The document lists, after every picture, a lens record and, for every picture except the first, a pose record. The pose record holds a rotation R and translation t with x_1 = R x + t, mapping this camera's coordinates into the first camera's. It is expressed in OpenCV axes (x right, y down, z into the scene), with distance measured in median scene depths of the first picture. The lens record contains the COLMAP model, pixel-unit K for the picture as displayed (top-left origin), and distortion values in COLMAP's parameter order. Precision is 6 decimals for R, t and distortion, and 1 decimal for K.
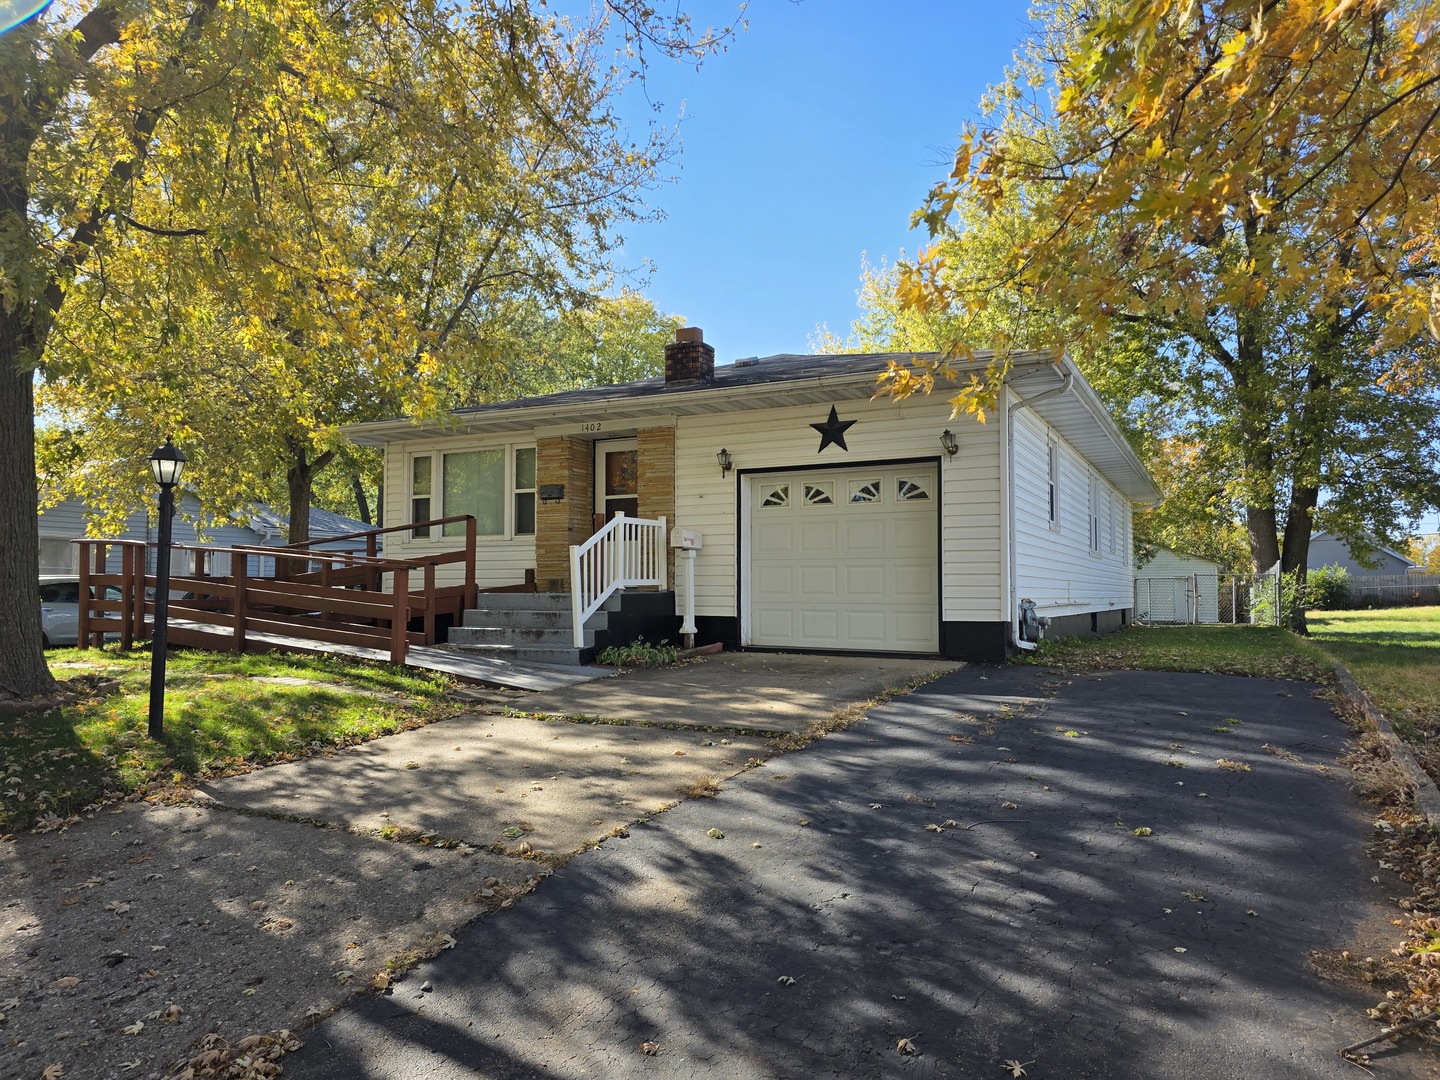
lens RADIAL K [[964.6, 0, 650.8], [0, 964.6, 534.9], [0, 0, 1]] dist [0.040952, -0.062295]
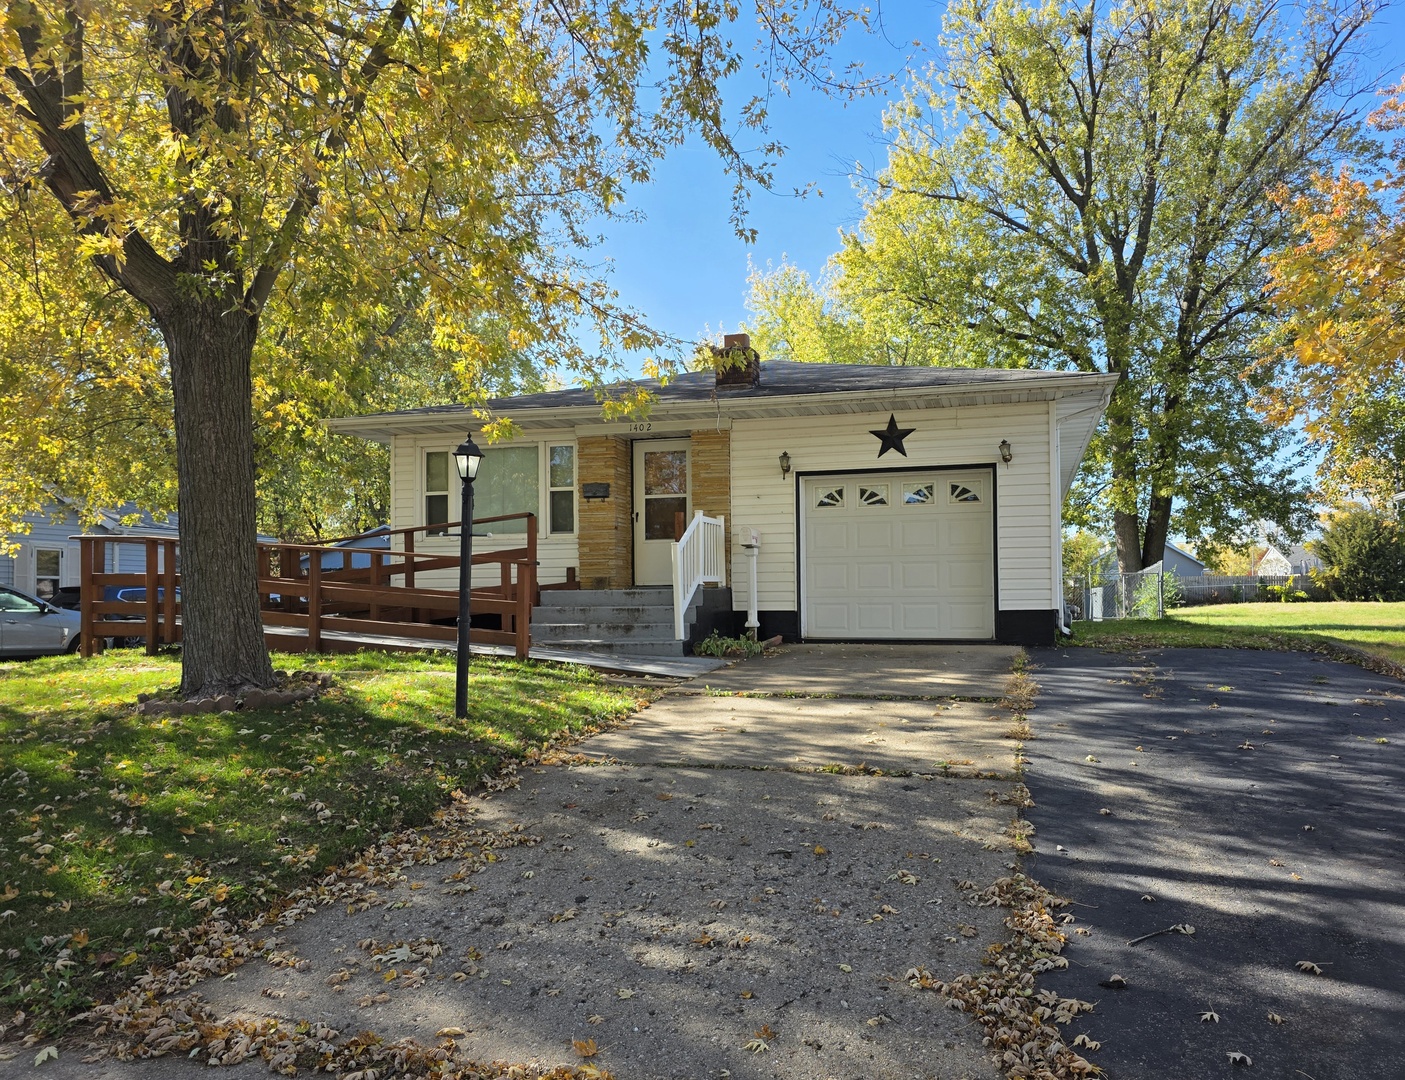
lens RADIAL K [[1022.5, 0, 702.8], [0, 1022.5, 558.9], [0, 0, 1]] dist [0.002656, -0.000412]
pose [[0.975812, -0.001307, 0.218606, -0.256758], [-0.002567, 0.999845, 0.017439, 0.008505], [-0.218595, -0.017578, 0.975657, -0.072891]]
